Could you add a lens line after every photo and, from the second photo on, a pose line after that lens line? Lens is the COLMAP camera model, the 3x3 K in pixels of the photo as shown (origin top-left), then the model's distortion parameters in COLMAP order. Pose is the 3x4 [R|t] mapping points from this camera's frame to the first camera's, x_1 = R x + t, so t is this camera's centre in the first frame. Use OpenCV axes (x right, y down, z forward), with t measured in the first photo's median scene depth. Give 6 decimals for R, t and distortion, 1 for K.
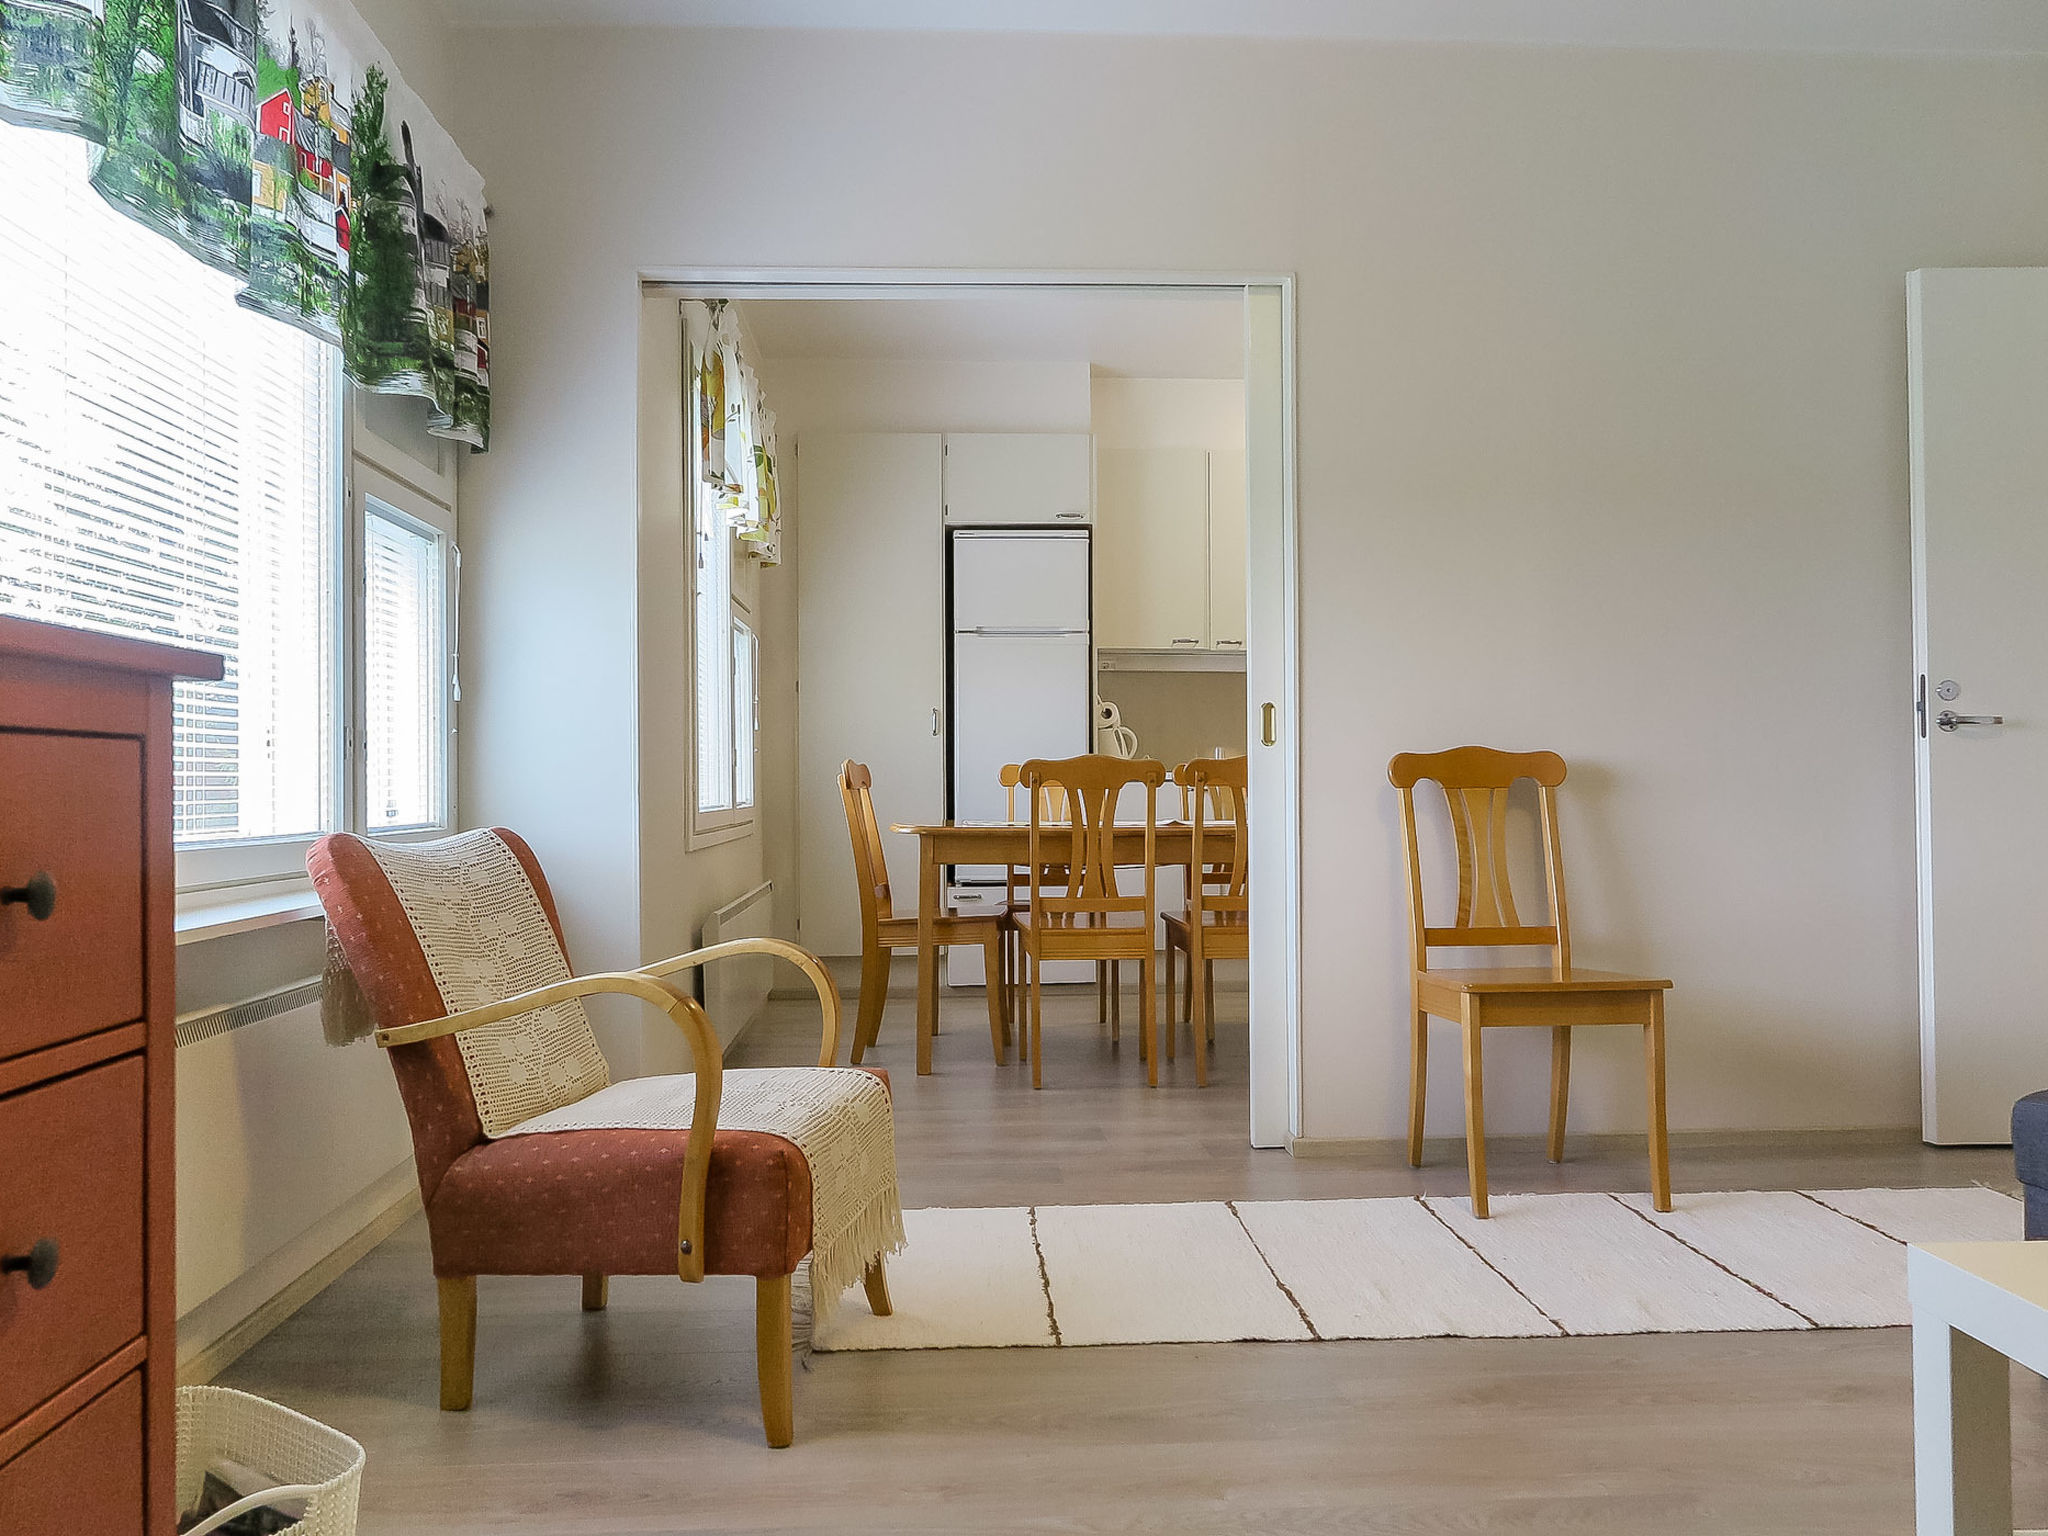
lens RADIAL K [[1581.0, 0, 1017.5], [0, 1581.0, 759.5], [0, 0, 1]] dist [-0.010082, 0.011658]
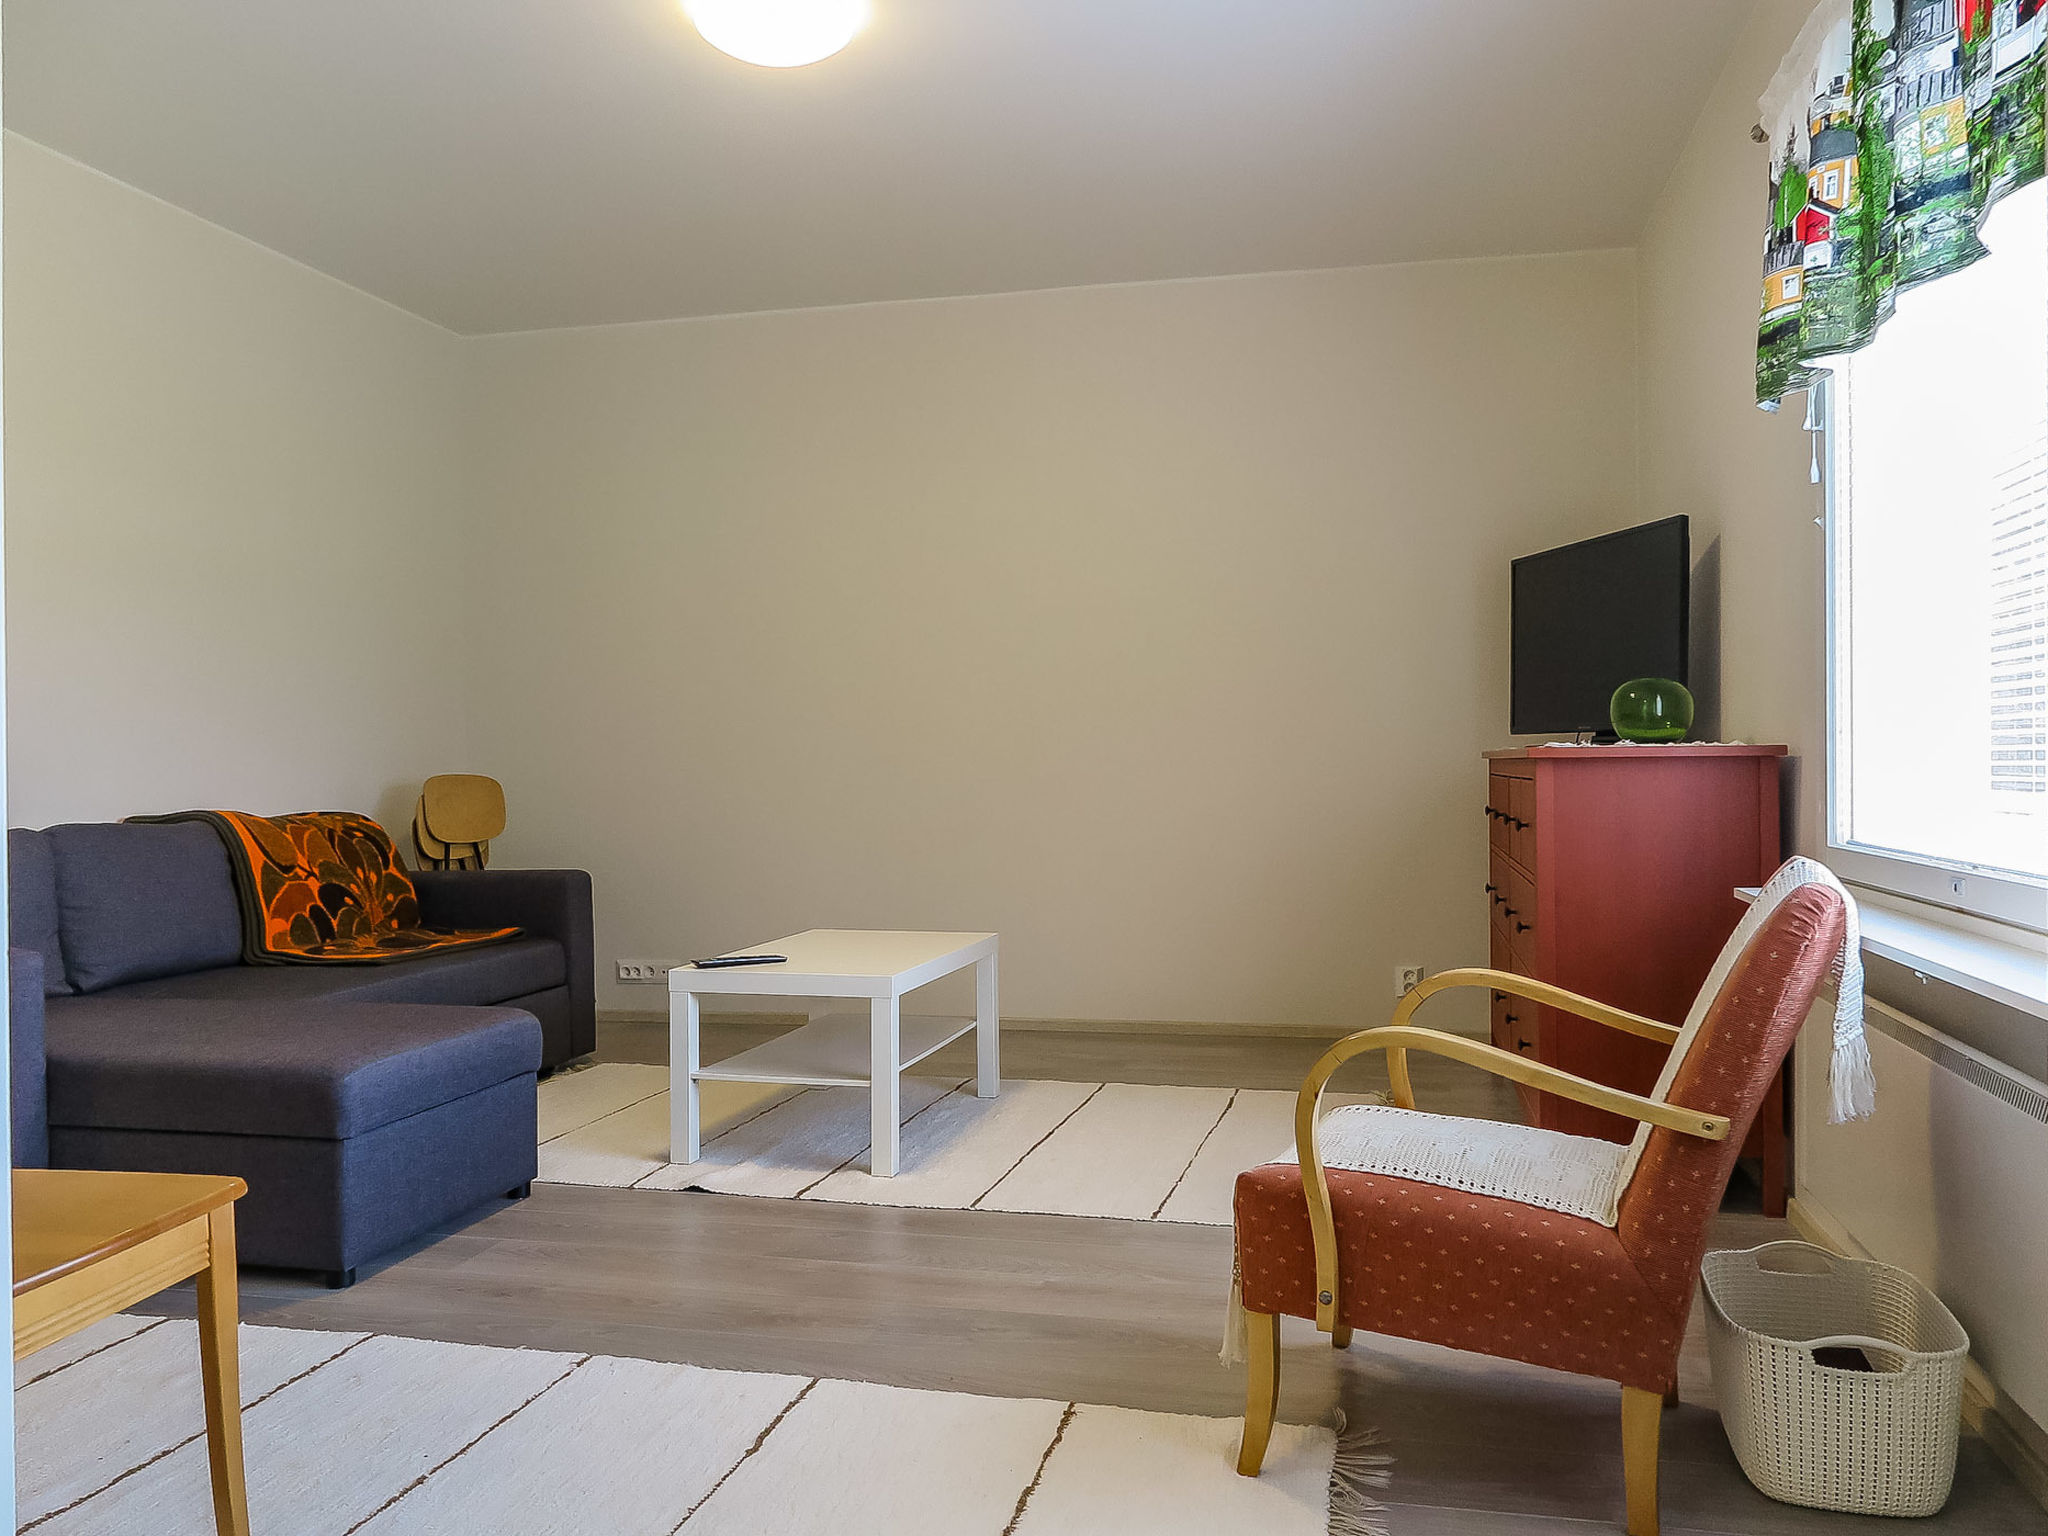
lens RADIAL K [[1581.0, 0, 1017.5], [0, 1581.0, 759.5], [0, 0, 1]] dist [-0.010082, 0.011658]
pose [[-0.959879, 0.016165, 0.279948, -0.246158], [0.010694, 0.999721, -0.021060, -0.002120], [-0.280210, -0.017221, -0.959784, 2.205086]]
